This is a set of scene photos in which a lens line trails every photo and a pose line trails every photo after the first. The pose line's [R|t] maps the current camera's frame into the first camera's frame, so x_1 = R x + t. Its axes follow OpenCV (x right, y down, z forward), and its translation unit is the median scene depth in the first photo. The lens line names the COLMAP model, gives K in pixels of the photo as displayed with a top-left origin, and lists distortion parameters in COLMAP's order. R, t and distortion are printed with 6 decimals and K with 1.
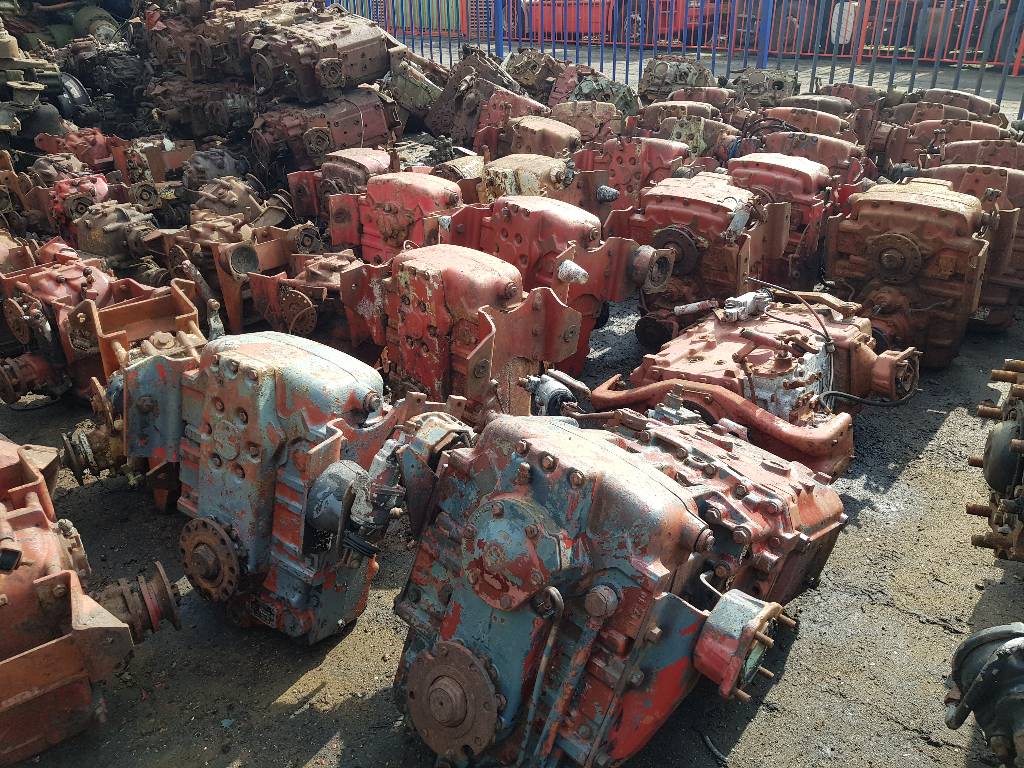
lens RADIAL K [[803.0, 0, 507.3], [0, 803.0, 376.4], [0, 0, 1]] dist [0.061517, -0.101350]
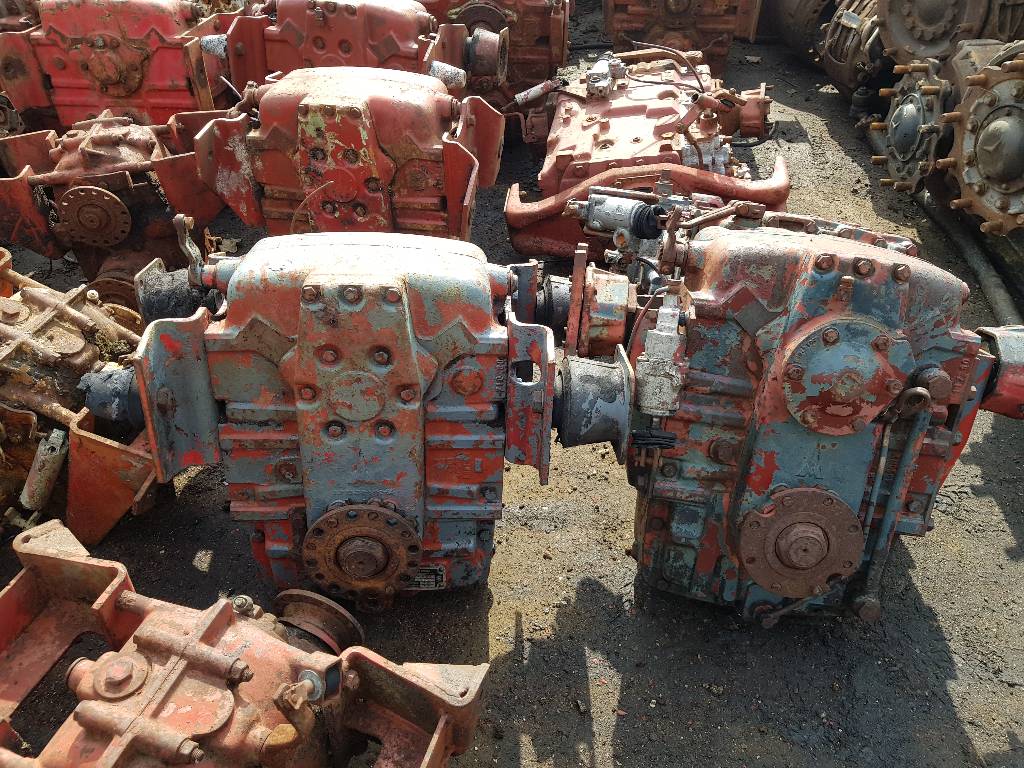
lens RADIAL K [[803.0, 0, 513.3], [0, 803.0, 383.9], [0, 0, 1]] dist [0.061517, -0.101350]
pose [[0.802723, -0.375302, 0.463448, -0.415145], [0.251507, 0.917699, 0.307528, -0.085151], [-0.540721, -0.130299, 0.831049, 0.249031]]
